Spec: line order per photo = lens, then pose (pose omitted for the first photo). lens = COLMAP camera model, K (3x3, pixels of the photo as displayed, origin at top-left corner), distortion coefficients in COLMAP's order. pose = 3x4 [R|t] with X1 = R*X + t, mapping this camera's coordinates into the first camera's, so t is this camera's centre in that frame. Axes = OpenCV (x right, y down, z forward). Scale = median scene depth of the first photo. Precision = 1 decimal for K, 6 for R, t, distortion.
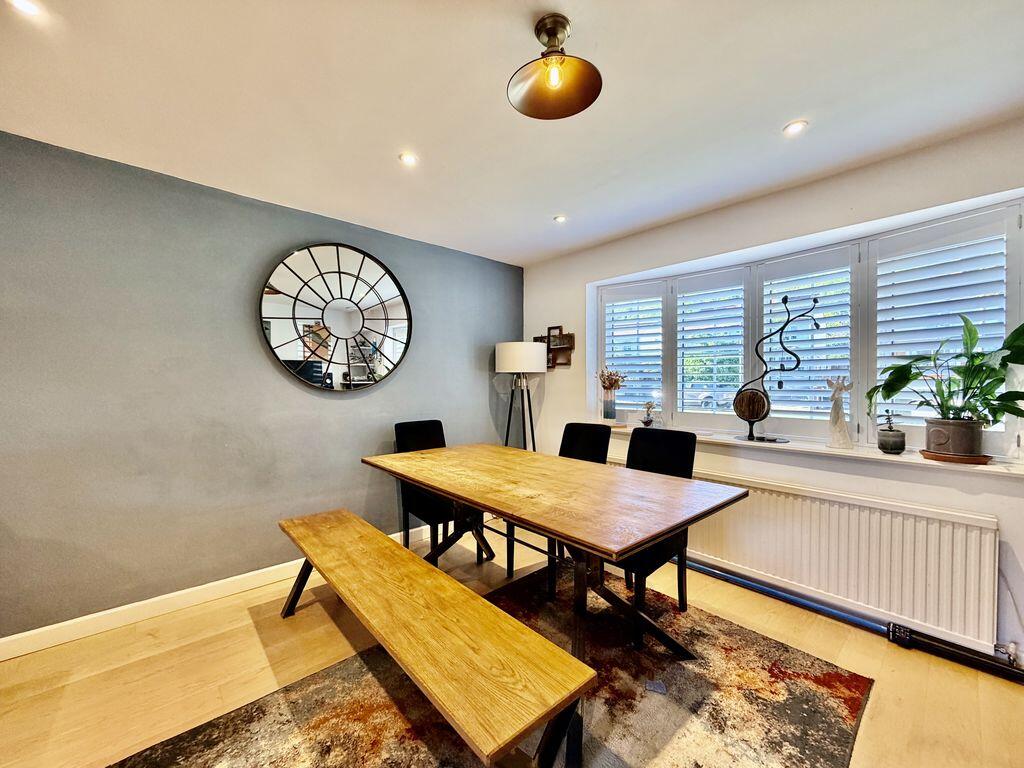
lens RADIAL K [[407.3, 0, 512.5], [0, 407.3, 386.0], [0, 0, 1]] dist [-0.001881, -0.000075]
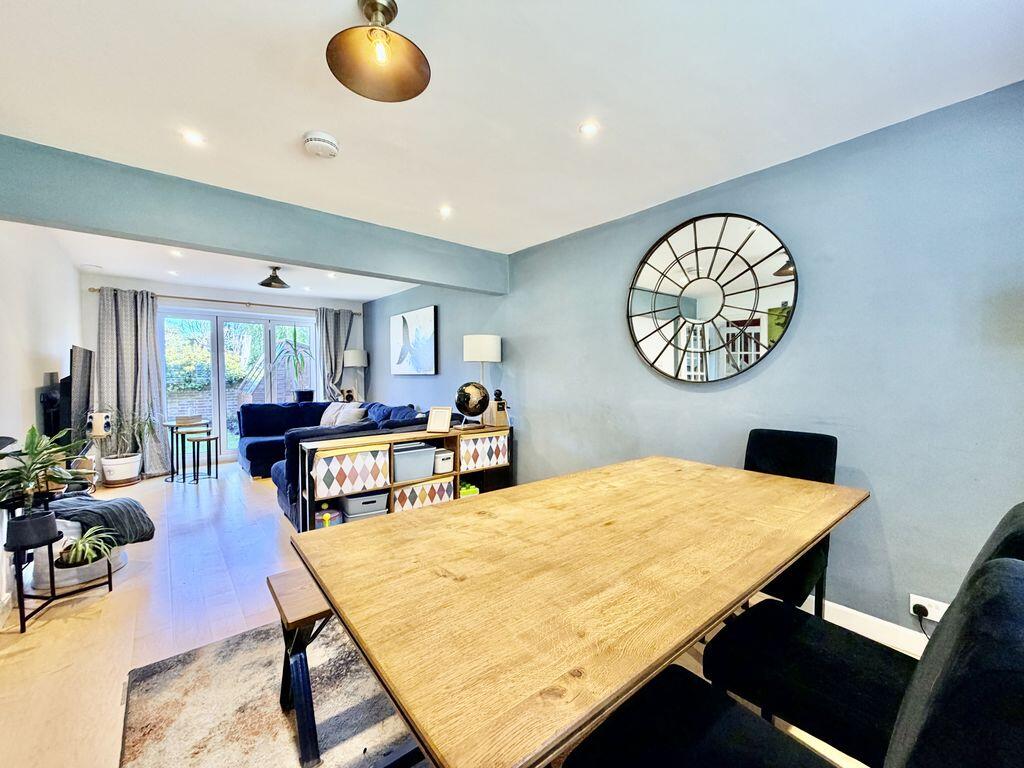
lens RADIAL K [[407.3, 0, 512.5], [0, 407.3, 386.0], [0, 0, 1]] dist [-0.001881, -0.000075]
pose [[-0.037984, 0.032900, -0.998737, 0.552818], [-0.007835, 0.999417, 0.033220, -0.007307], [0.999248, 0.009087, -0.037705, 0.701628]]
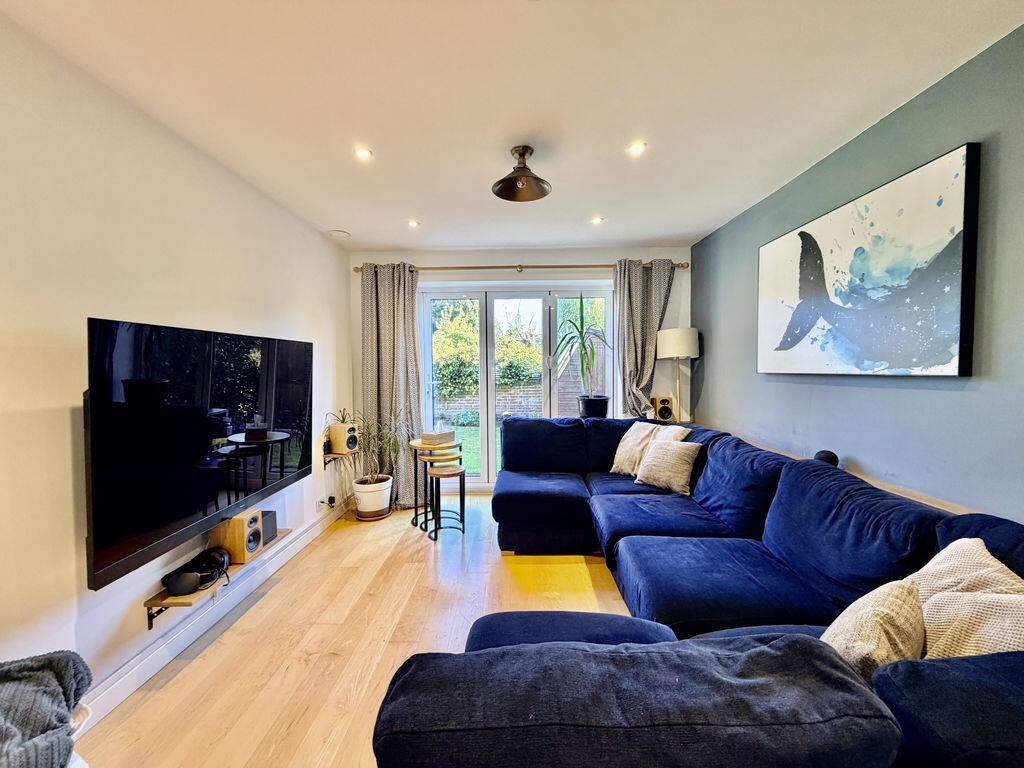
lens RADIAL K [[407.3, 0, 512.5], [0, 407.3, 386.0], [0, 0, 1]] dist [-0.001881, -0.000075]
pose [[-0.688667, 0.037942, -0.724084, 0.323524], [0.001452, 0.998700, 0.050951, -0.008409], [0.725076, 0.034037, -0.687827, 0.592462]]
